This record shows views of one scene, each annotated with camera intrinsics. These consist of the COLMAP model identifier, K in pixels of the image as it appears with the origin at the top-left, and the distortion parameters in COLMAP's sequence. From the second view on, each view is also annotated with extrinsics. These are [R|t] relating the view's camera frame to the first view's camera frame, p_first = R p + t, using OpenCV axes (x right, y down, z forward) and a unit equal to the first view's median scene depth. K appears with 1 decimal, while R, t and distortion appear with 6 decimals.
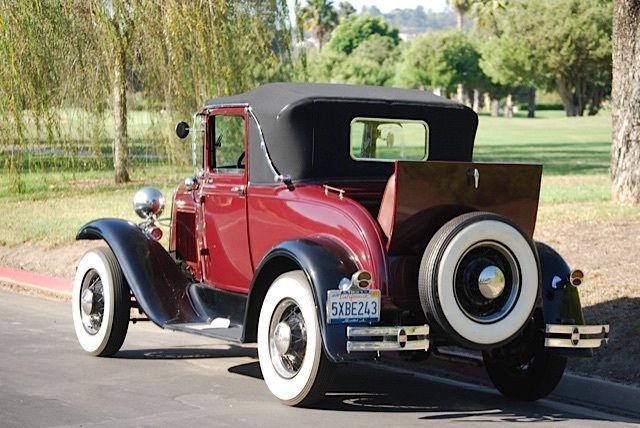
lens RADIAL K [[1951.5, 0, 316.0], [0, 1951.5, 213.3], [0, 0, 1]] dist [0.383028, 0.000000]
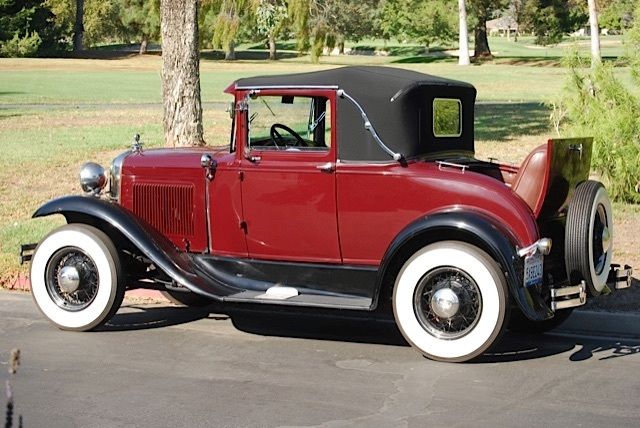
lens RADIAL K [[1598.0, 0, 321.4], [0, 1598.0, 212.9], [0, 0, 1]] dist [-0.055913, 0.000000]
pose [[0.813936, -0.059226, 0.577928, -0.573601], [0.028106, 0.997639, 0.062655, -0.043633], [-0.580275, -0.034754, 0.813679, 0.301956]]
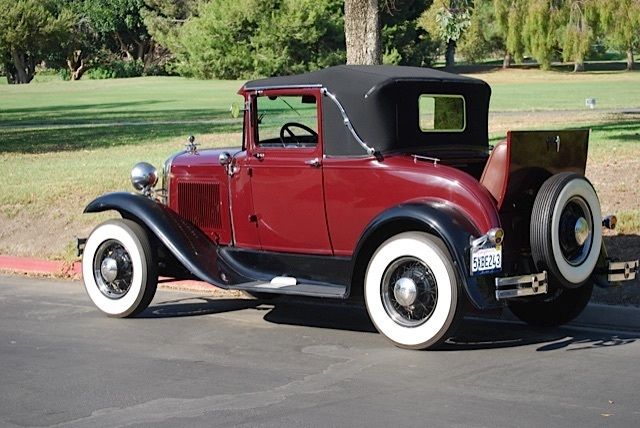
lens RADIAL K [[1598.0, 0, 321.3], [0, 1598.0, 213.2], [0, 0, 1]] dist [-0.055913, 0.000000]
pose [[0.936064, -0.057160, 0.347155, -0.371438], [0.044994, 0.998061, 0.043014, -0.022910], [-0.348940, -0.024644, 0.936821, 0.144881]]
